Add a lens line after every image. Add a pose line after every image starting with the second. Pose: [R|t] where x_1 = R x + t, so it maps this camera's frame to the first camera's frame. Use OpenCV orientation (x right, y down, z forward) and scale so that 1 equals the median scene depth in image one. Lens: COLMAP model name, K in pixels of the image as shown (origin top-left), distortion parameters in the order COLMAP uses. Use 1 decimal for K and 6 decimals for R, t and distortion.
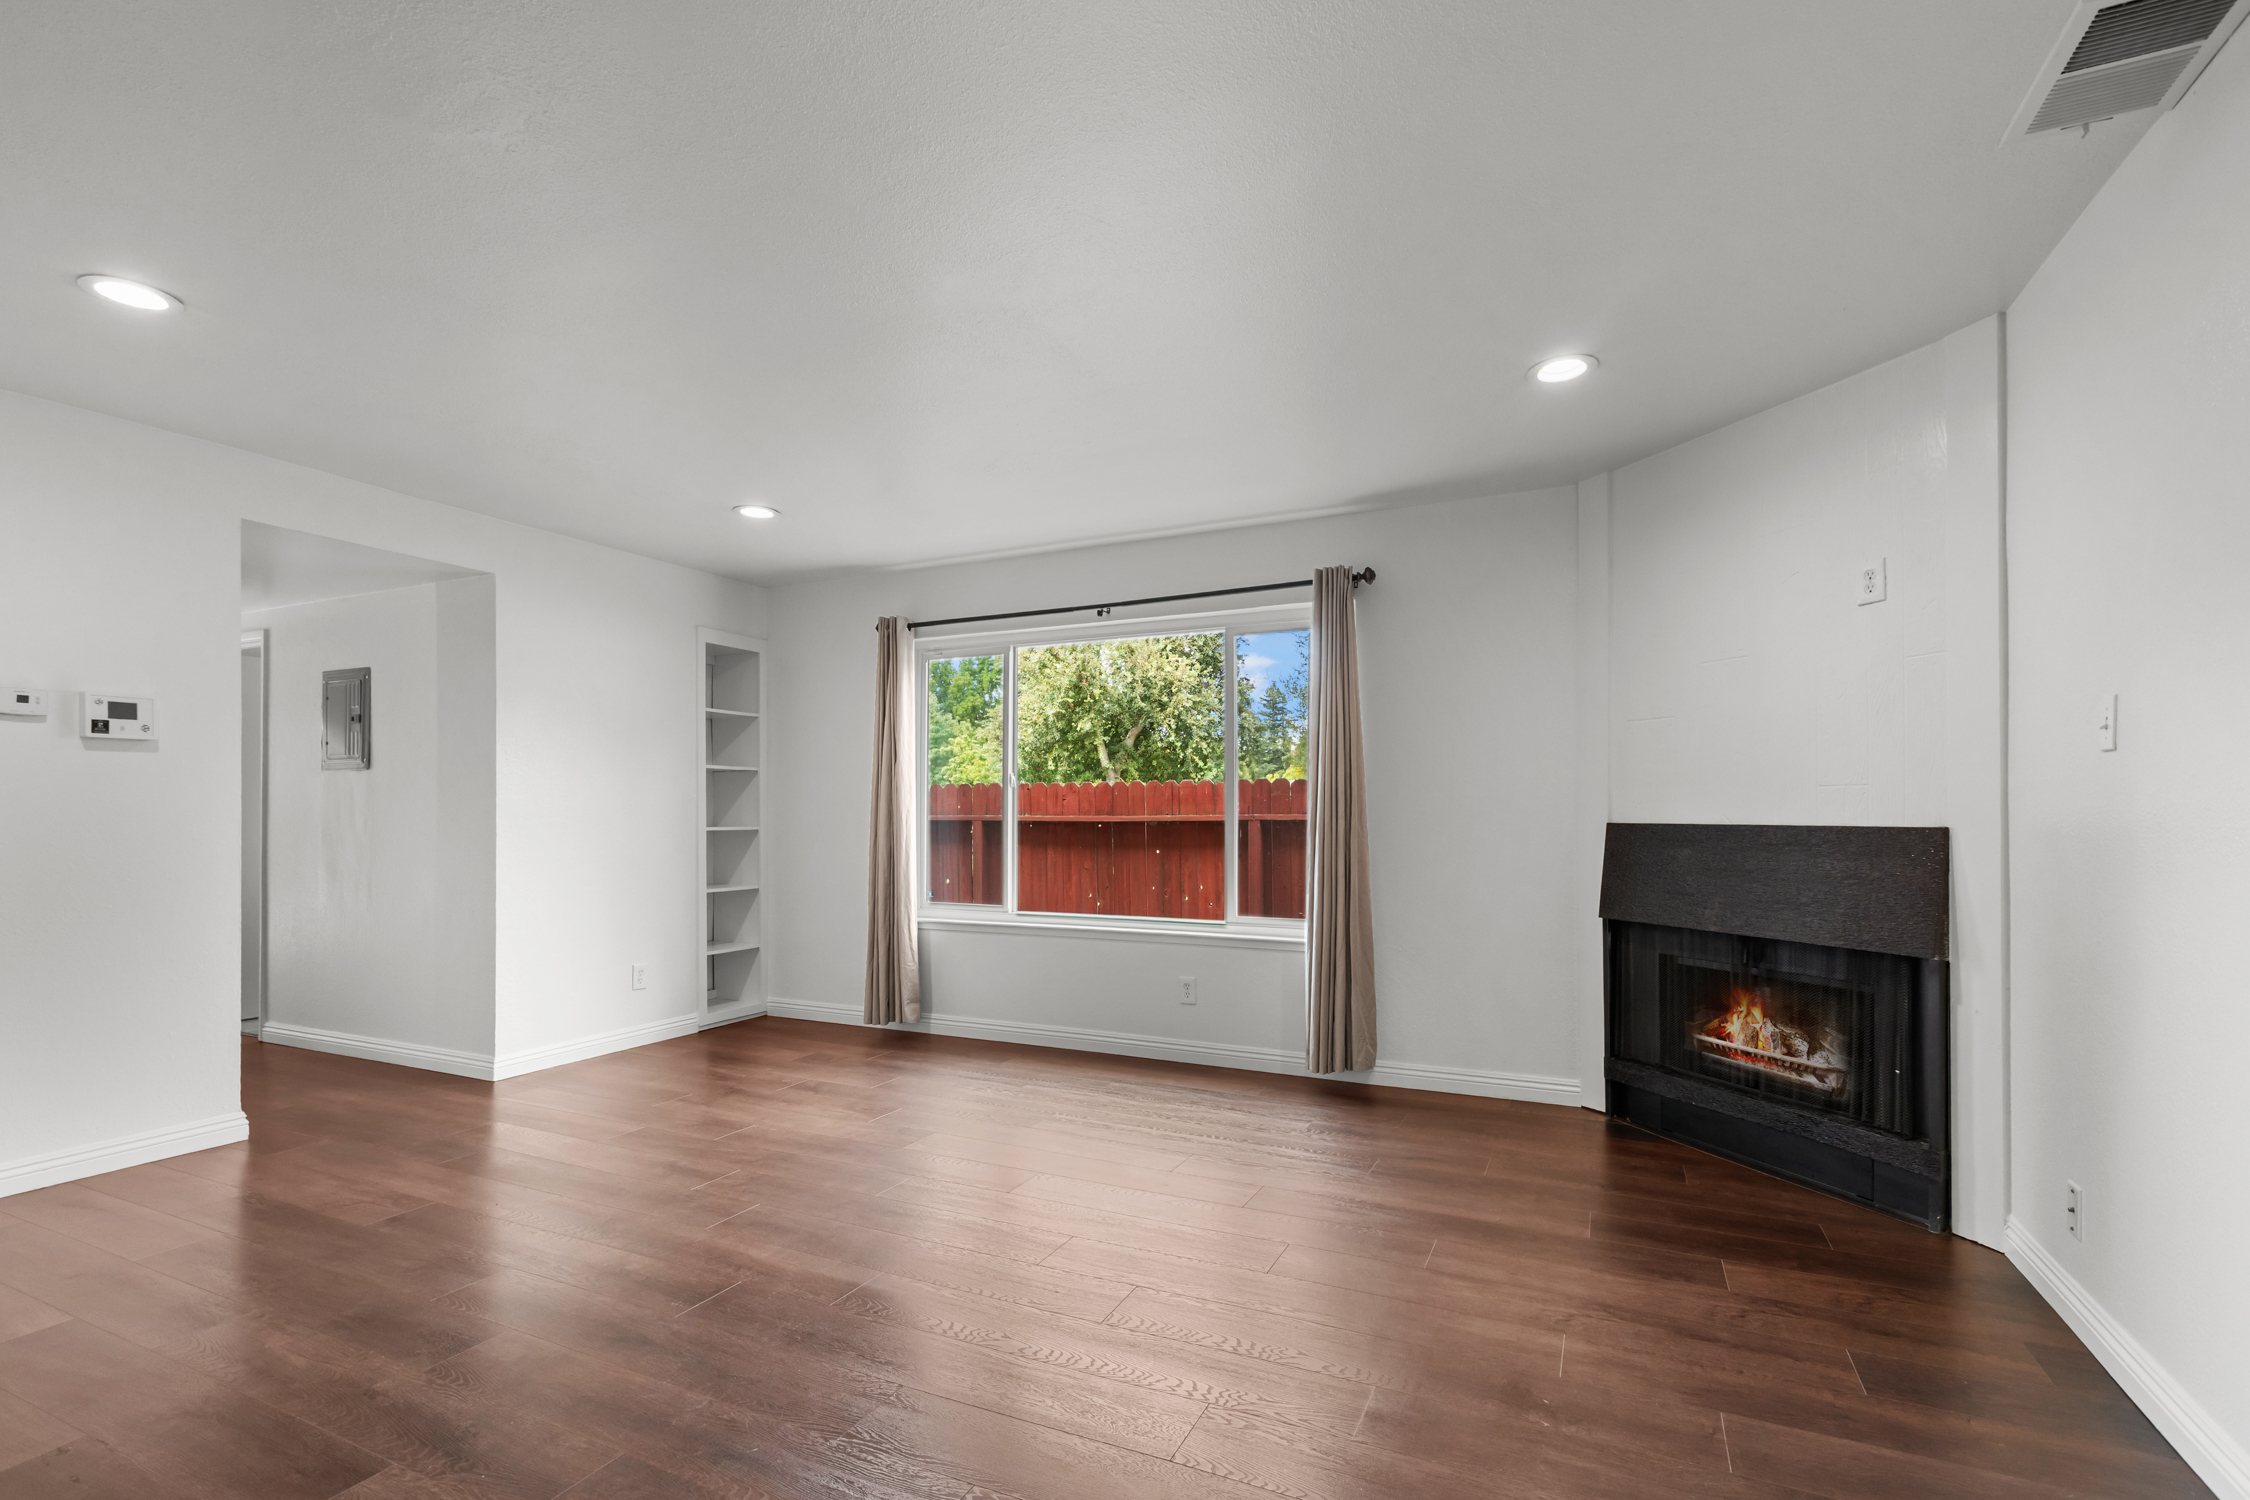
lens RADIAL K [[1022.9, 0, 1122.3], [0, 1022.9, 809.0], [0, 0, 1]] dist [0.001691, 0.000202]
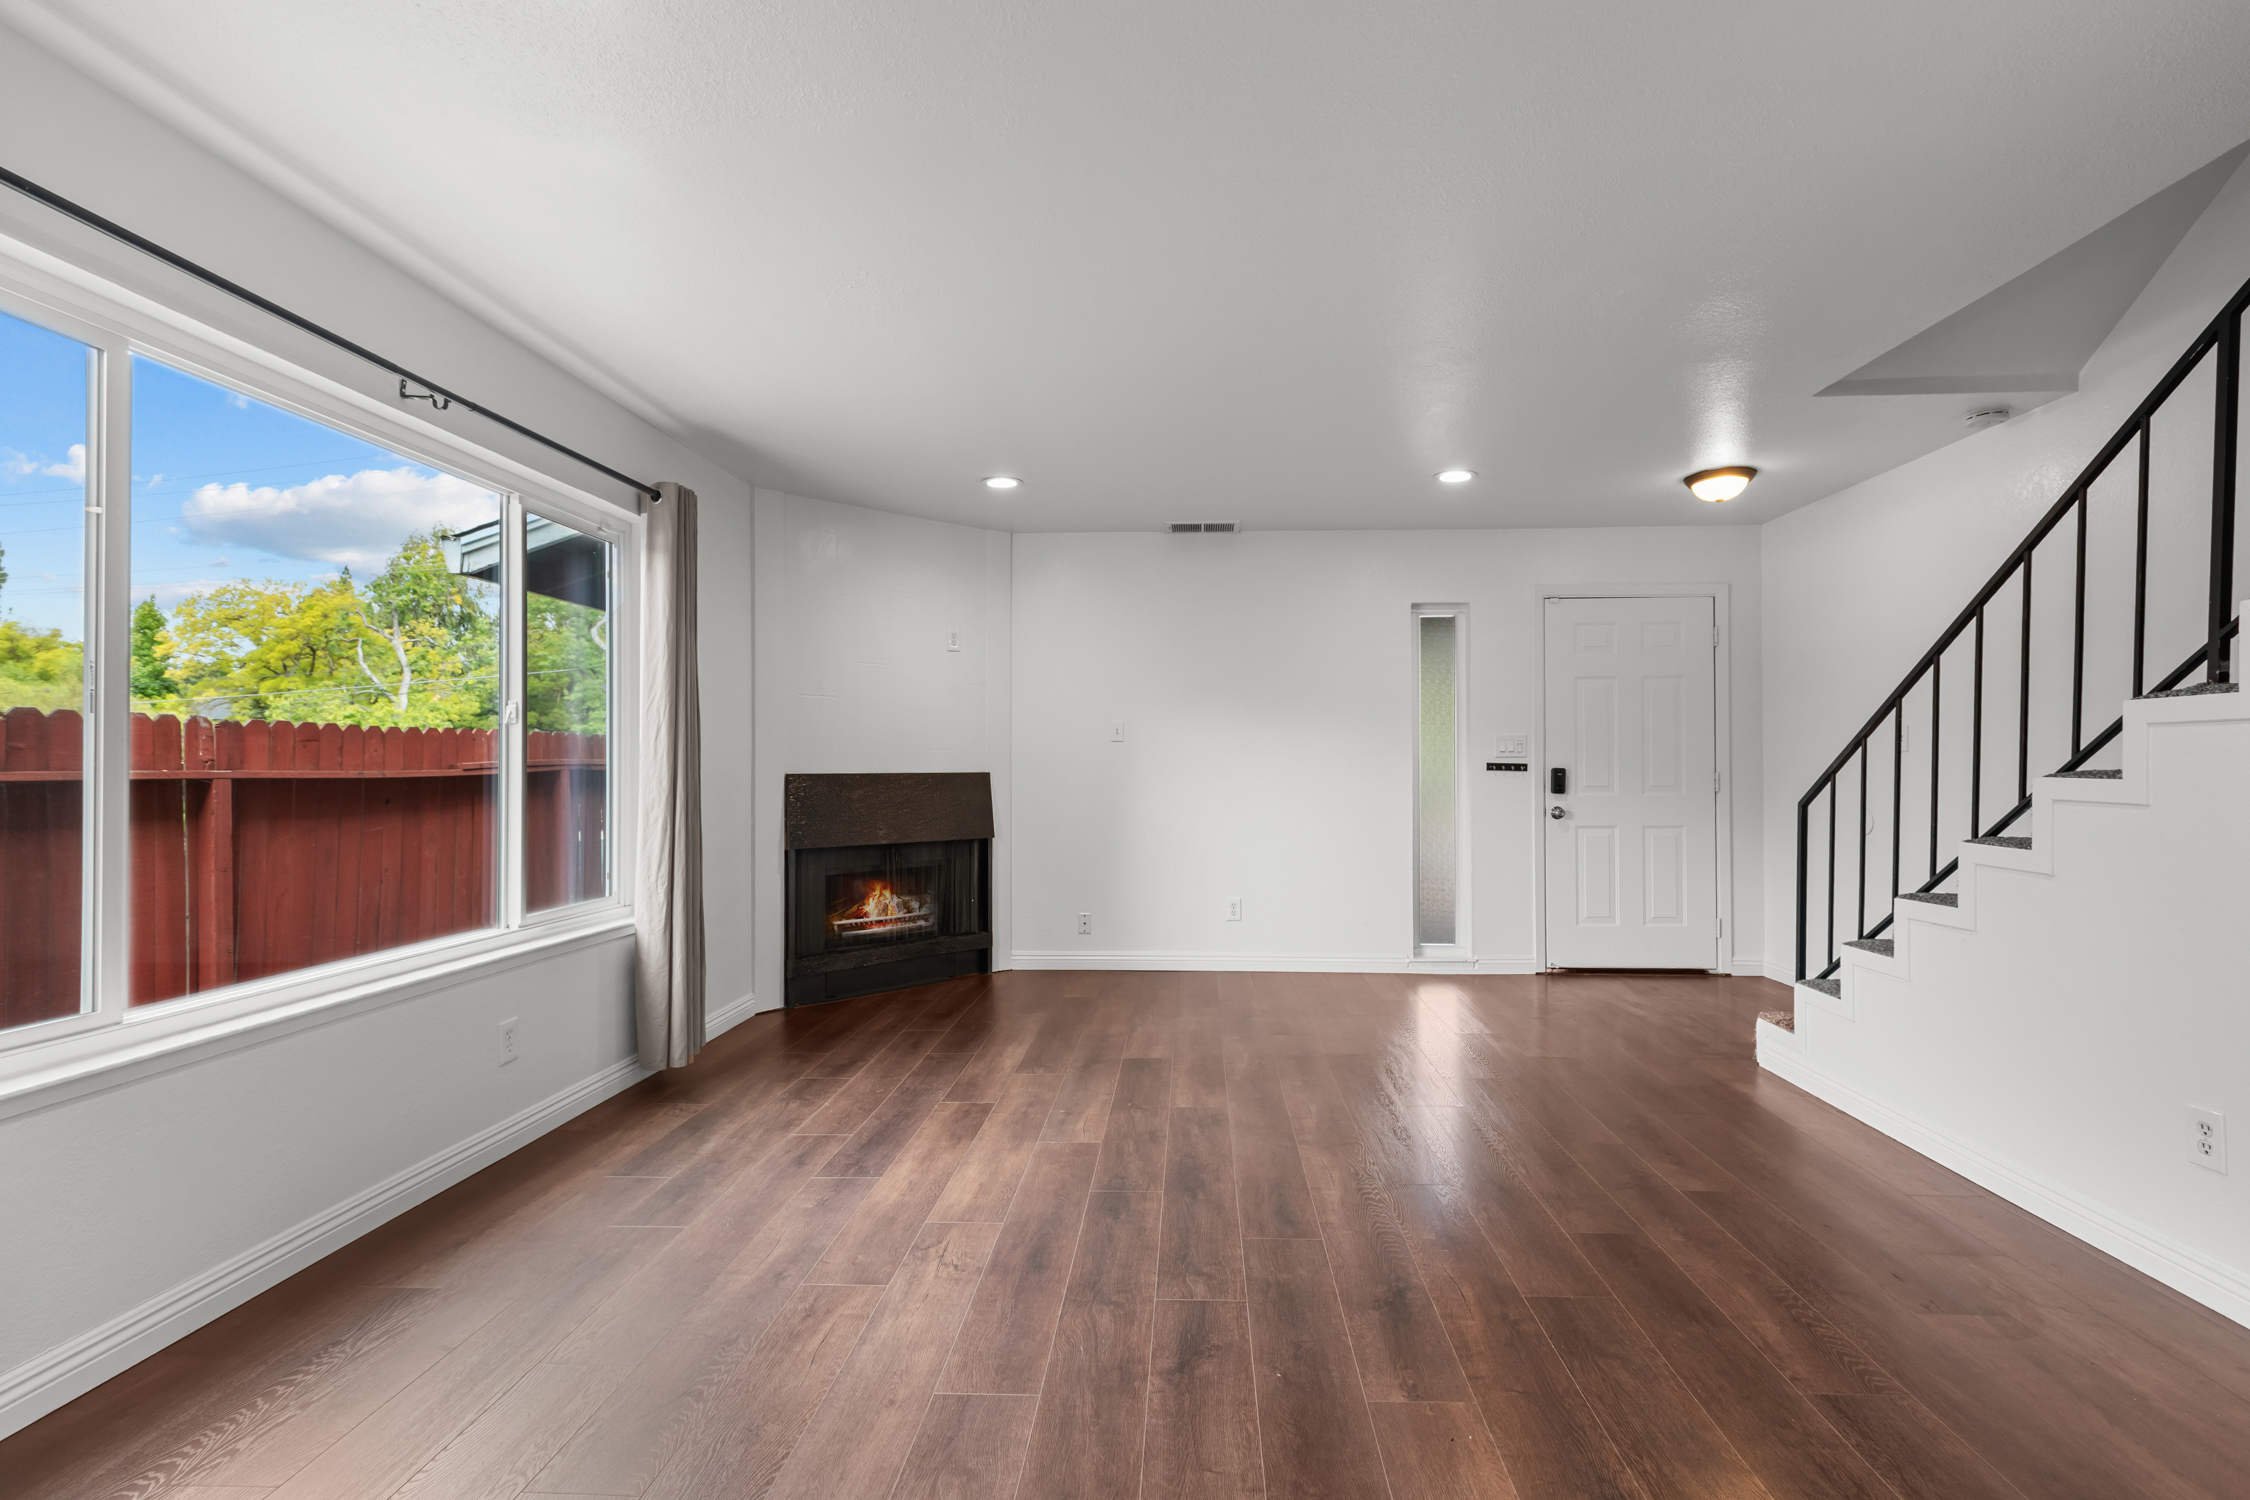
lens RADIAL K [[1020.0, 0, 1134.3], [0, 1020.0, 754.9], [0, 0, 1]] dist [0.000595, 0.000091]
pose [[-0.379442, 0.011787, 0.925140, -0.614241], [-0.000904, 0.999914, -0.013111, 0.005096], [-0.925215, -0.005811, -0.379399, 0.788763]]
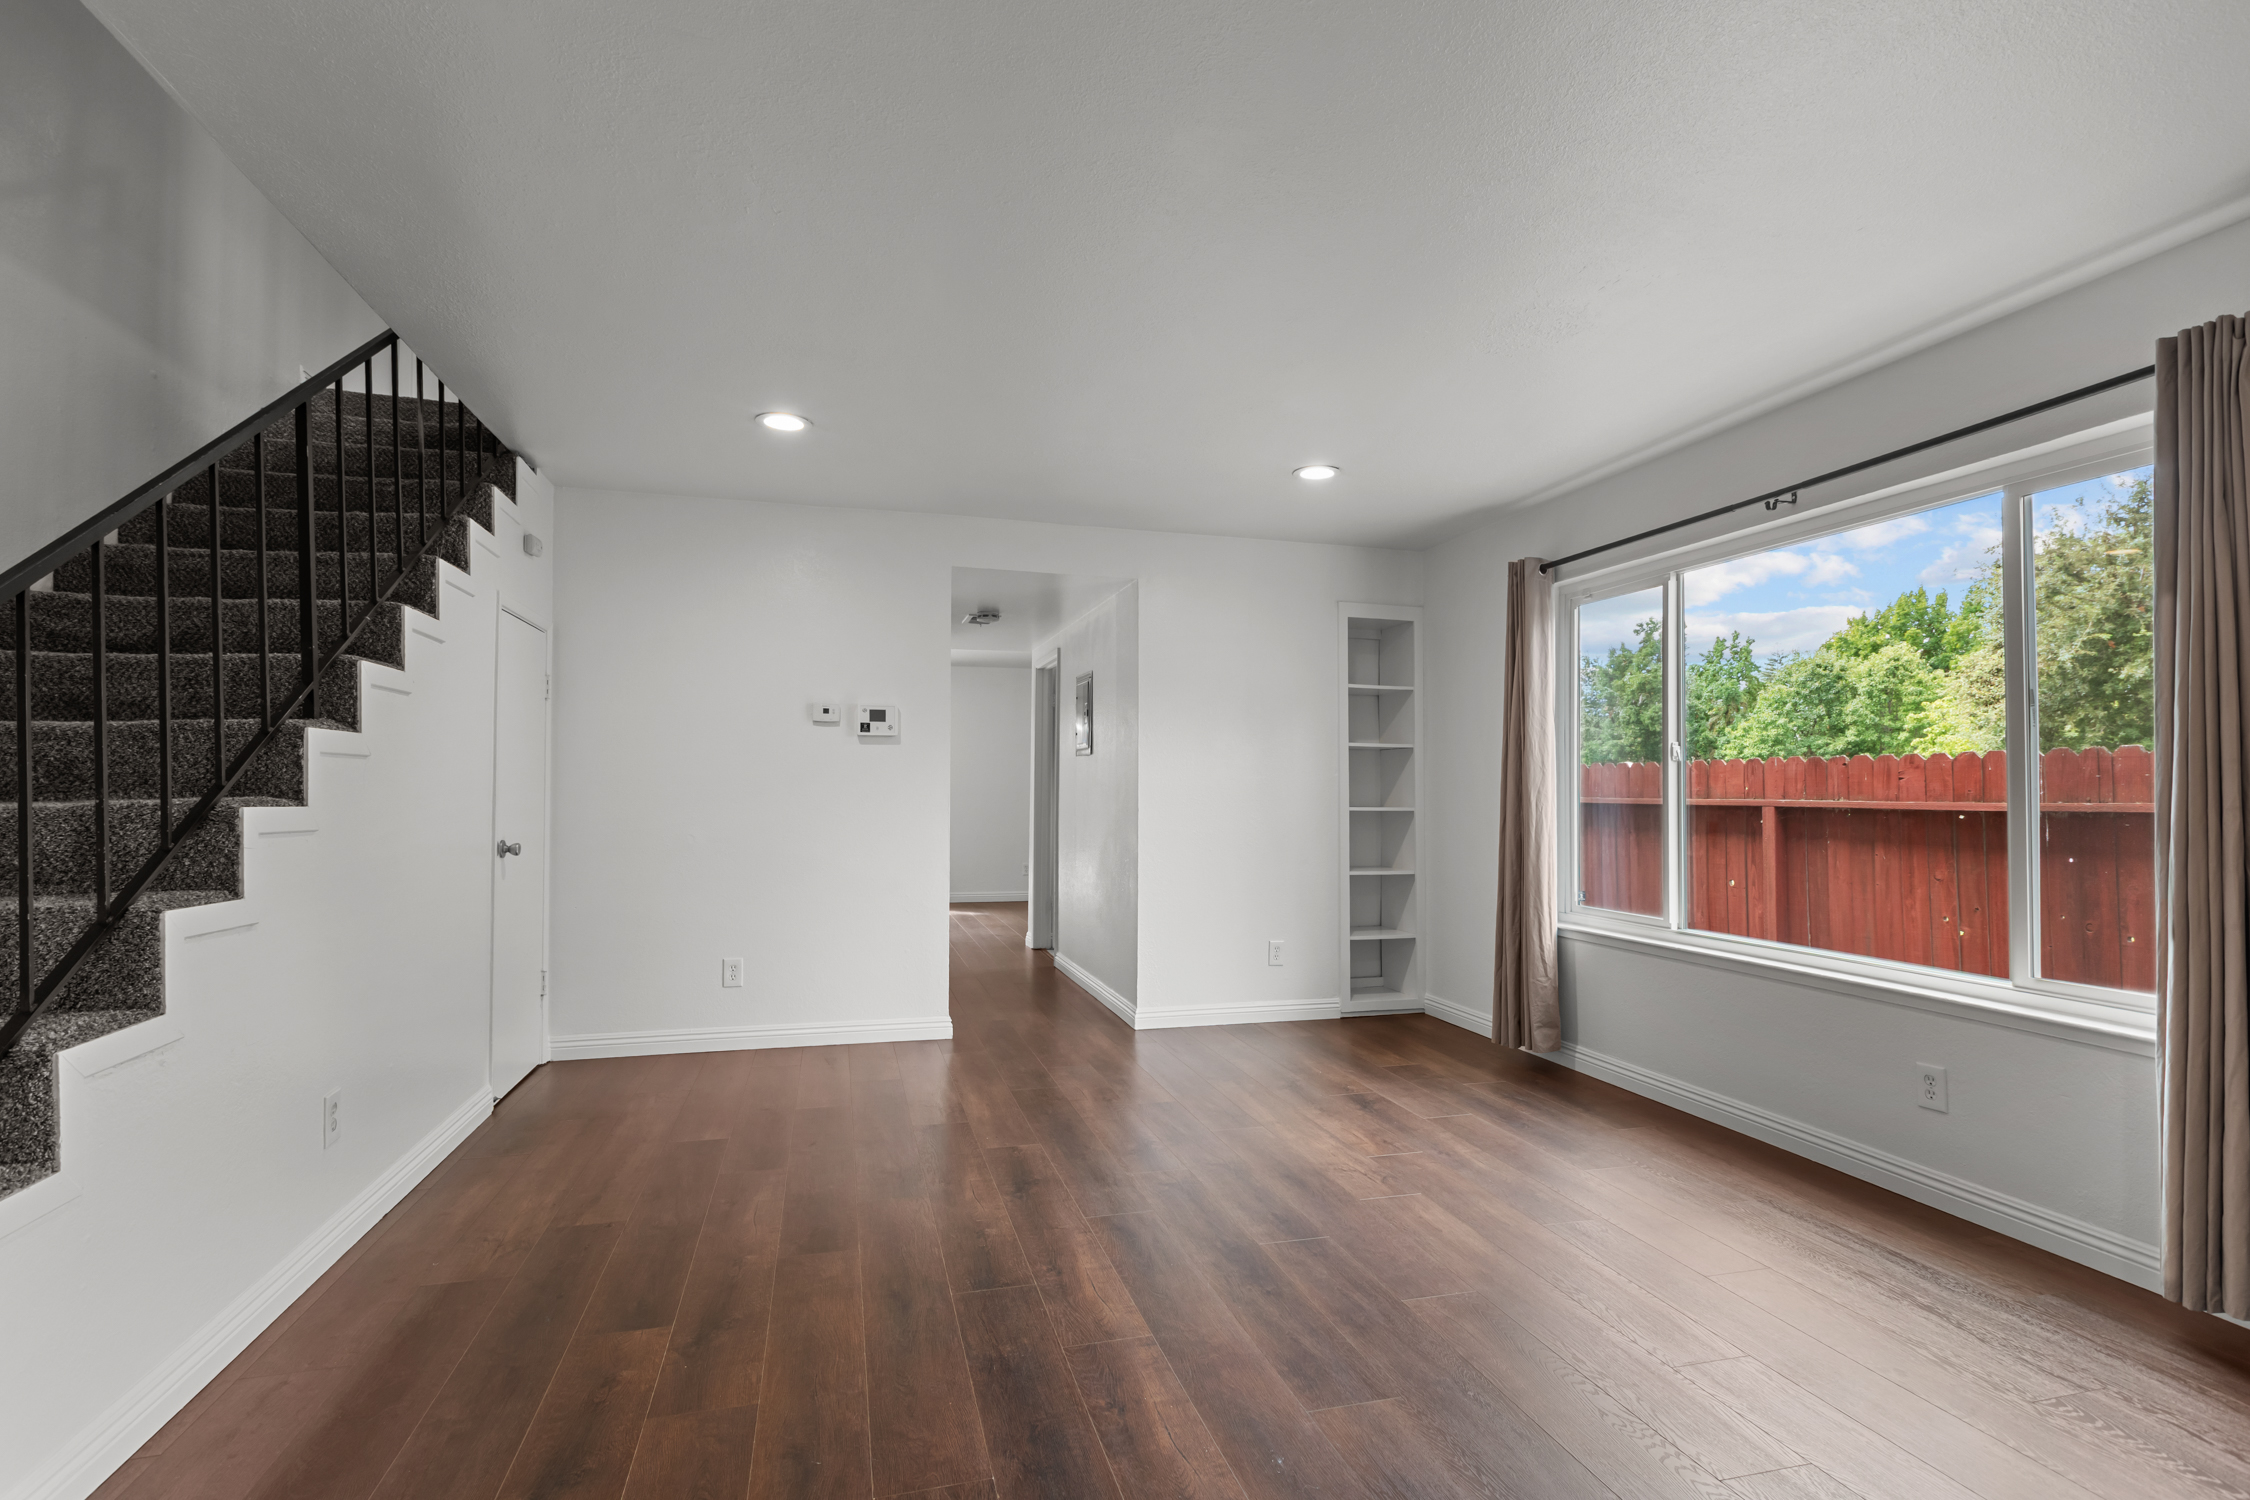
lens RADIAL K [[1032.0, 0, 1117.6], [0, 1032.0, 757.2], [0, 0, 1]] dist [0.004635, 0.000570]
pose [[0.657492, -0.018500, -0.753235, 0.192146], [-0.005804, 0.999545, -0.029616, 0.000841], [0.753440, 0.023844, 0.657085, 0.196498]]
